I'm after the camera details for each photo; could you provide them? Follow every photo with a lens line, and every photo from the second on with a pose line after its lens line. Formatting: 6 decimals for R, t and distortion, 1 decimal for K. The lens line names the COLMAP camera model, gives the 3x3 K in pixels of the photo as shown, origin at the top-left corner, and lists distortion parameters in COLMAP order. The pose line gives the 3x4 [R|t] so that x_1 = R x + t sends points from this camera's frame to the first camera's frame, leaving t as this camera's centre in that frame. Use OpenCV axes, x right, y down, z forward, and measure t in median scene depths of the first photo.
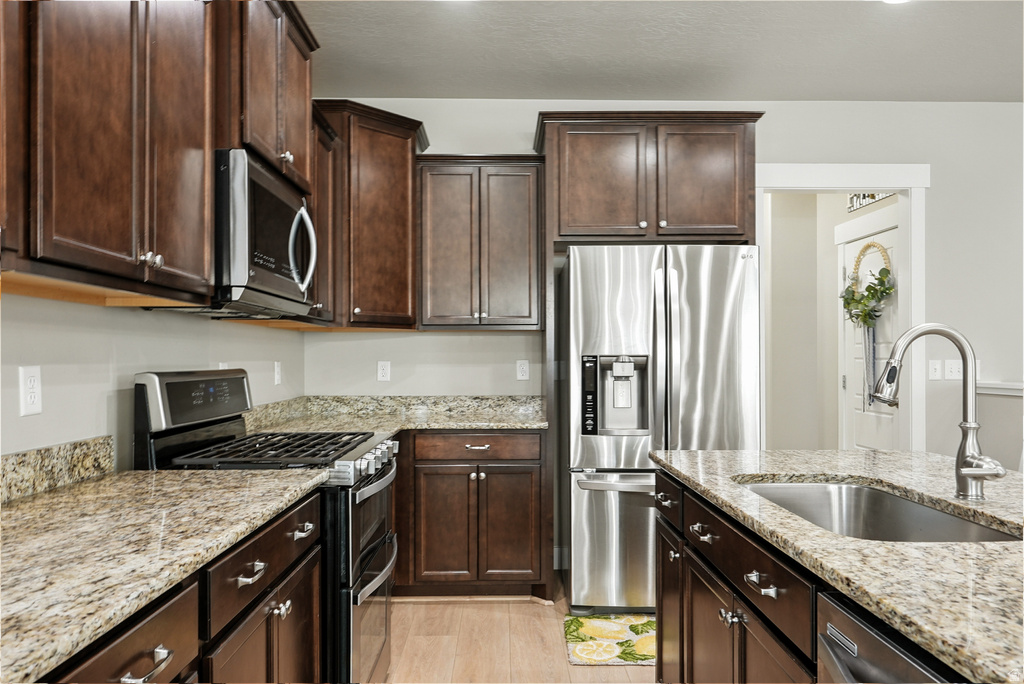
lens RADIAL K [[725.8, 0, 515.6], [0, 725.8, 359.4], [0, 0, 1]] dist [-0.000856, -0.000452]
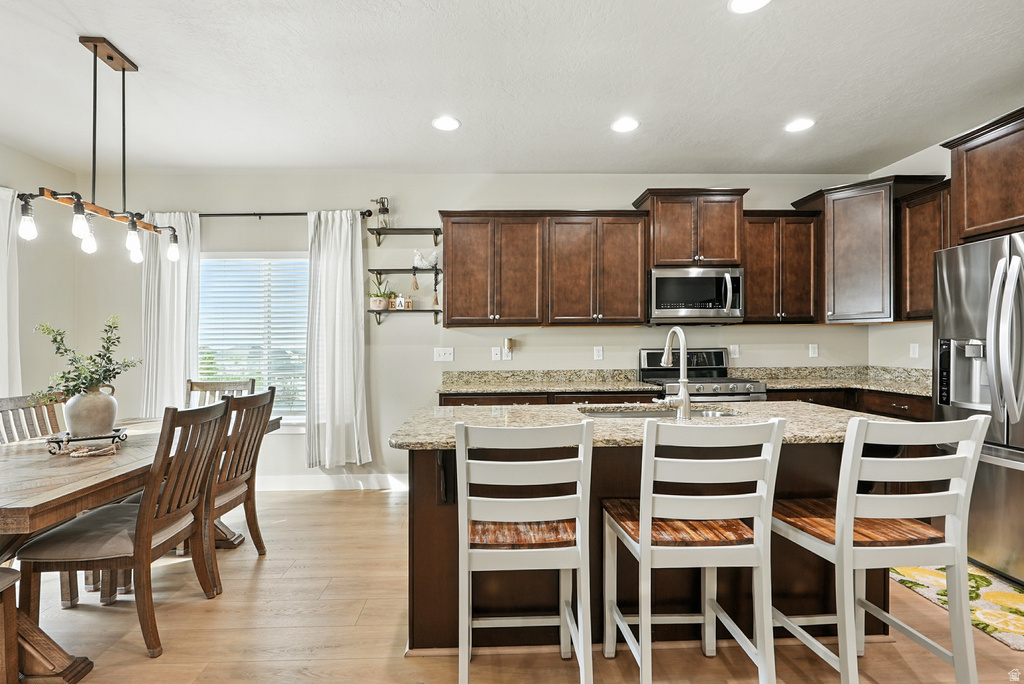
lens RADIAL K [[477.9, 0, 494.2], [0, 477.9, 344.0], [0, 0, 1]] dist [-0.007658, 0.000449]
pose [[0.008171, -0.000371, -0.999967, 0.838466], [0.008662, 0.999962, -0.000300, -0.003675], [0.999929, -0.008660, 0.008174, 0.221153]]
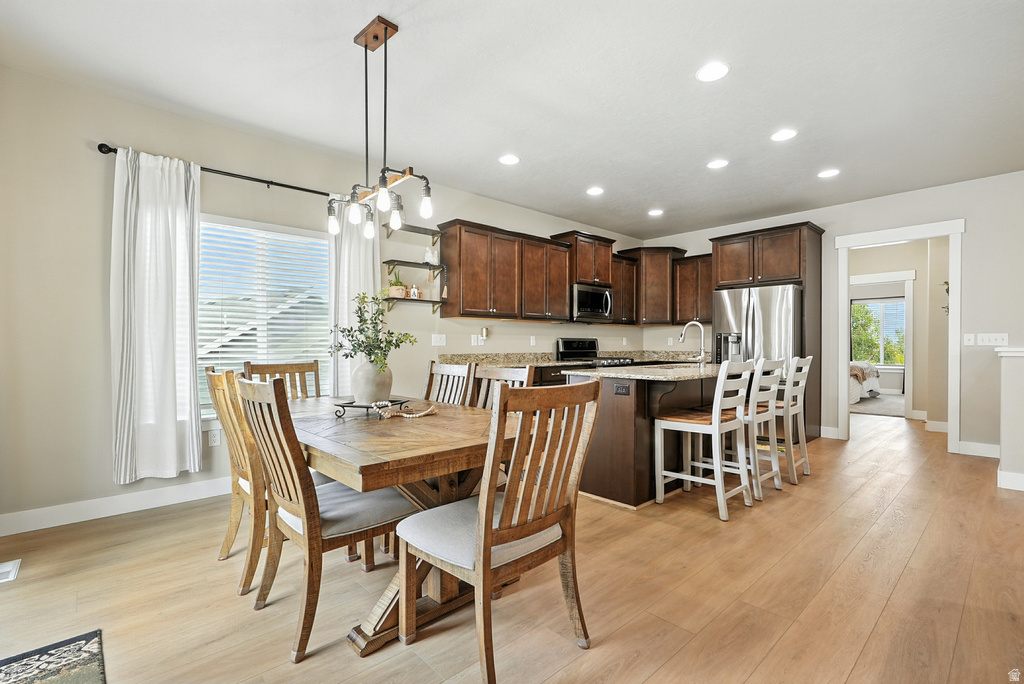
lens RADIAL K [[465.0, 0, 515.2], [0, 465.0, 350.4], [0, 0, 1]] dist [-0.002421, 0.000238]
pose [[0.662517, 0.010622, -0.748971, 0.808400], [-0.000936, 0.999910, 0.013353, 0.031706], [0.749046, -0.008145, 0.662468, -0.596814]]
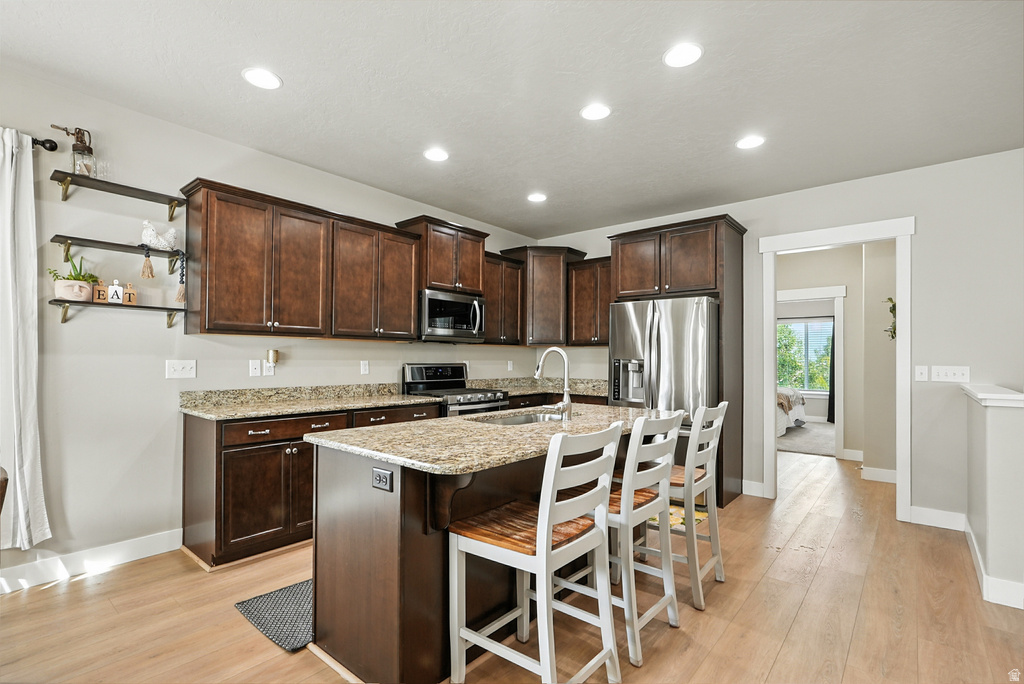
lens RADIAL K [[475.7, 0, 511.3], [0, 475.7, 355.9], [0, 0, 1]] dist [-0.001597, 0.000393]
pose [[0.748720, 0.004607, -0.662871, 0.693665], [-0.010517, 0.999933, -0.004930, -0.005284], [0.662803, 0.010663, 0.748718, -0.135560]]
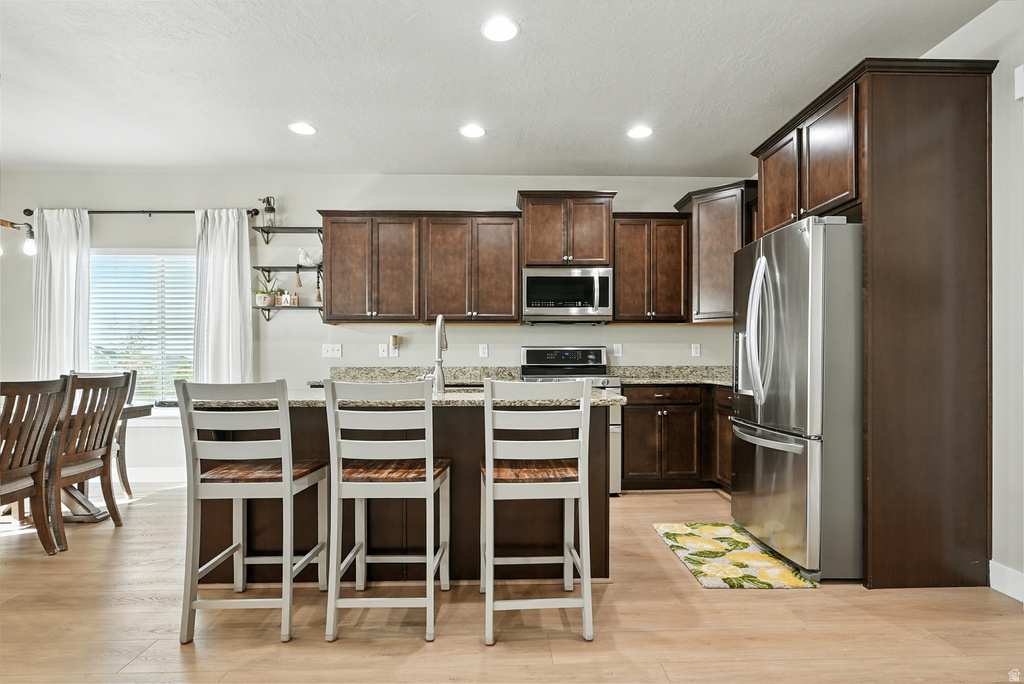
lens RADIAL K [[535.3, 0, 515.3], [0, 535.3, 365.6], [0, 0, 1]] dist [-0.001787, 0.000590]
pose [[0.012927, 0.015118, -0.999802, 1.017508], [0.000563, 0.999885, 0.015127, 0.037465], [0.999916, -0.000759, 0.012917, 0.547136]]
